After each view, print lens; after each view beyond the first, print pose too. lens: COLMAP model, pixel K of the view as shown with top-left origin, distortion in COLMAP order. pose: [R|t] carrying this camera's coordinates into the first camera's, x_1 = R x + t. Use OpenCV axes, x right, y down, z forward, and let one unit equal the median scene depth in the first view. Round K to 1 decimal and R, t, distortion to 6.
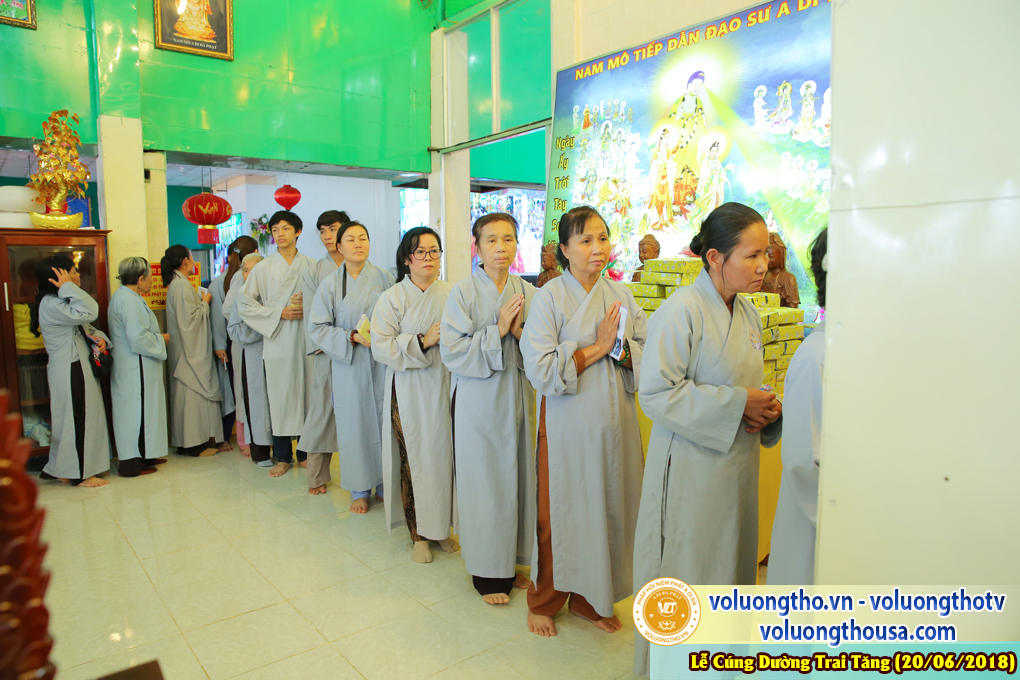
lens RADIAL K [[686.1, 0, 513.6], [0, 686.1, 342.3], [0, 0, 1]] dist [-0.111001, 0.083547]
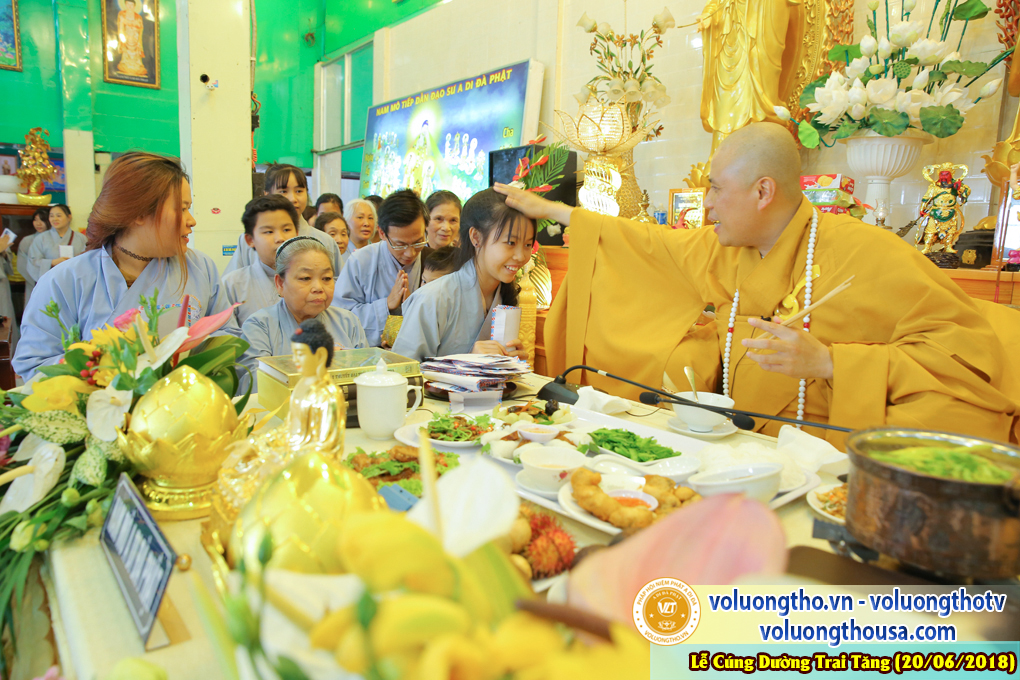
lens RADIAL K [[686.1, 0, 513.6], [0, 686.1, 342.3], [0, 0, 1]] dist [-0.111001, 0.083547]
pose [[0.999135, 0.040538, -0.009260, 0.454098], [-0.040109, 0.998288, 0.042561, 0.038056], [0.010970, -0.042153, 0.999051, -0.540418]]
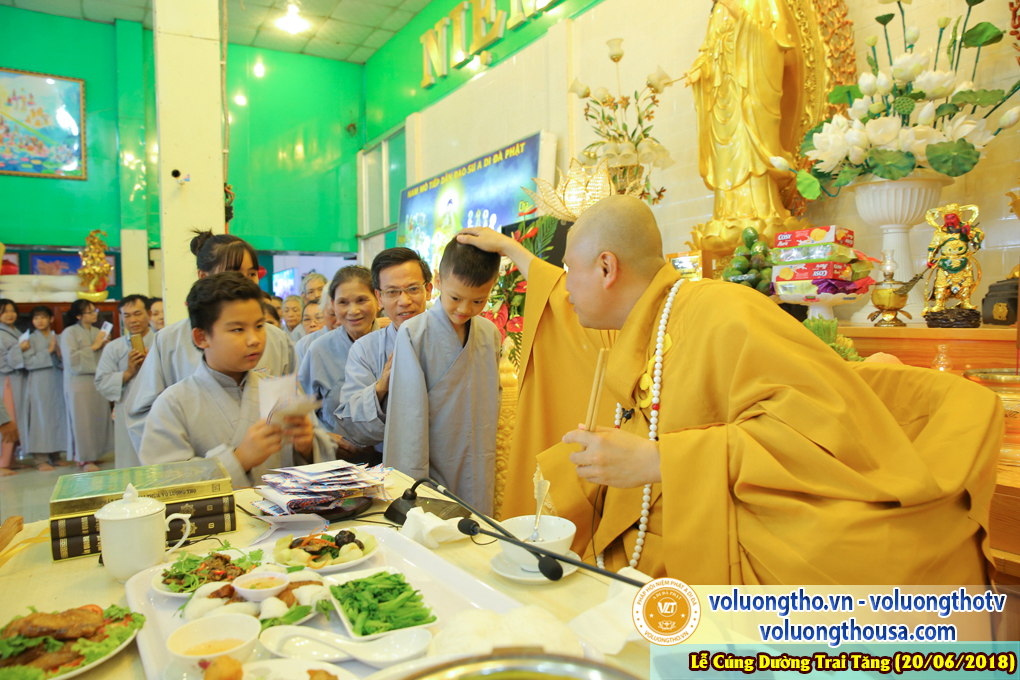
lens RADIAL K [[686.1, 0, 513.6], [0, 686.1, 342.3], [0, 0, 1]] dist [-0.111001, 0.083547]
pose [[0.991815, -0.005467, -0.127566, 0.548301], [-0.002207, 0.998200, -0.059937, 0.024919], [0.127664, 0.059728, 0.990017, -0.480702]]
